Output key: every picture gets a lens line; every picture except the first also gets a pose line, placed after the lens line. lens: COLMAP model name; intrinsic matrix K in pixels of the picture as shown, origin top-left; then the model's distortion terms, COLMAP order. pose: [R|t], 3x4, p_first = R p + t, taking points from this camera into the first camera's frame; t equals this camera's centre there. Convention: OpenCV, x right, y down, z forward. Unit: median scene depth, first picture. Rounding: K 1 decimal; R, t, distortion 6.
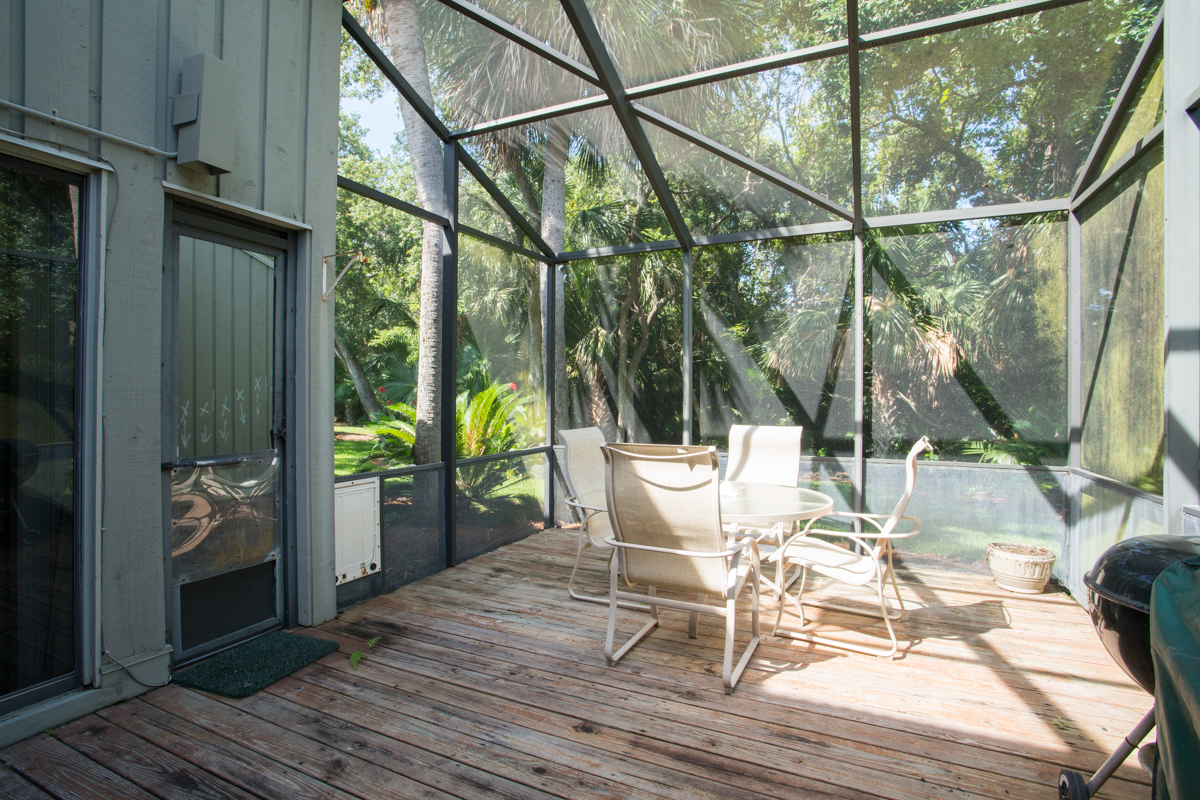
lens RADIAL K [[564.6, 0, 598.9], [0, 564.6, 399.2], [0, 0, 1]] dist [-0.003100, -0.000306]
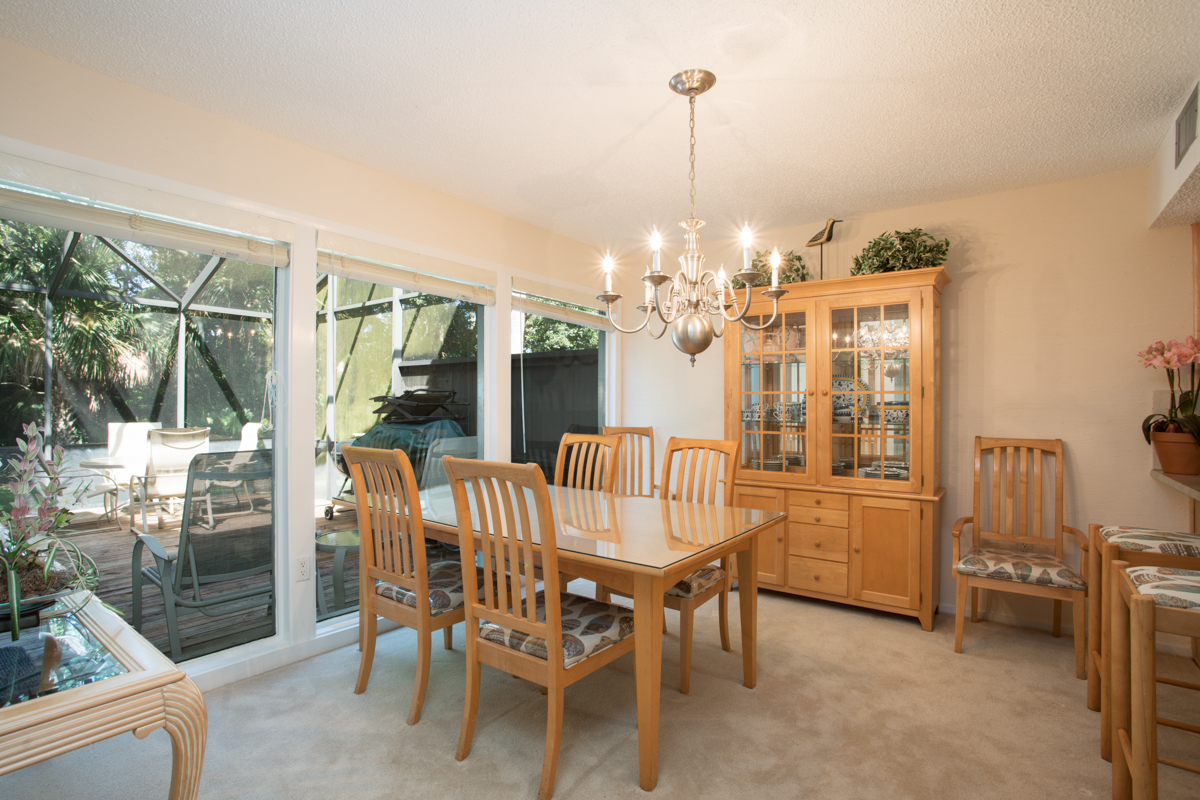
lens RADIAL K [[564.6, 0, 597.6], [0, 564.6, 405.5], [0, 0, 1]] dist [-0.003100, -0.000306]
pose [[0.193305, 0.007988, 0.981106, -0.966825], [-0.010273, 0.999929, -0.006117, -0.002488], [-0.981085, -0.008897, 0.193374, -0.582608]]
